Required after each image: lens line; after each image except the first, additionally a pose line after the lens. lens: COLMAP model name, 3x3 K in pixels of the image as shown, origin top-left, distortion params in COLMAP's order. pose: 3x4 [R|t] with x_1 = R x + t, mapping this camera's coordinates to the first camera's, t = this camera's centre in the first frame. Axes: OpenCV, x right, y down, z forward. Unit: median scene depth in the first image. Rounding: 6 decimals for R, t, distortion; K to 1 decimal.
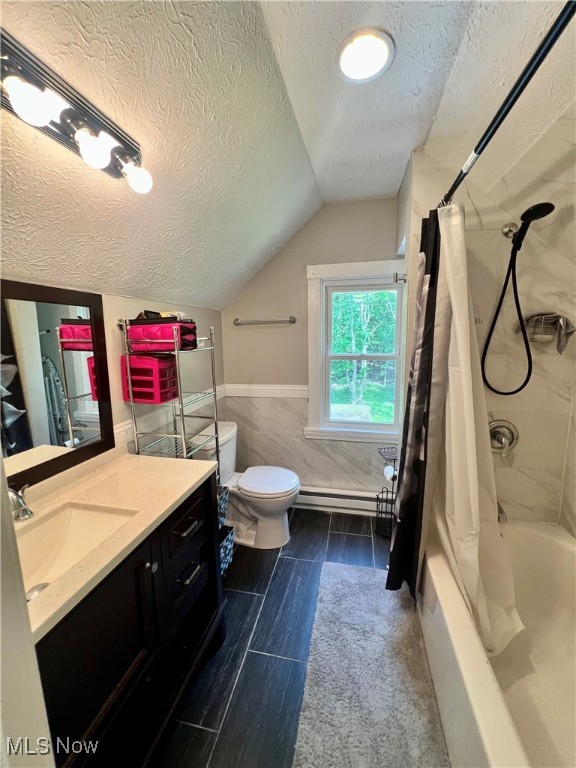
lens RADIAL K [[307.5, 0, 288.5], [0, 307.5, 382.7], [0, 0, 1]] dist [-0.002673, 0.000714]
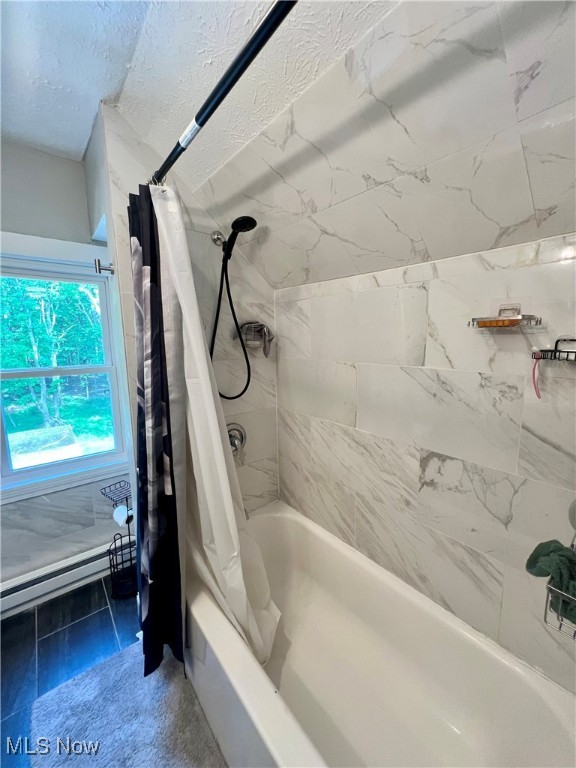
lens RADIAL K [[307.5, 0, 288.5], [0, 307.5, 382.7], [0, 0, 1]] dist [-0.002673, 0.000714]
pose [[0.626258, -0.106427, 0.772318, 0.032601], [0.118133, 0.992154, 0.040929, -0.036839], [-0.770614, 0.065604, 0.633916, 0.204010]]
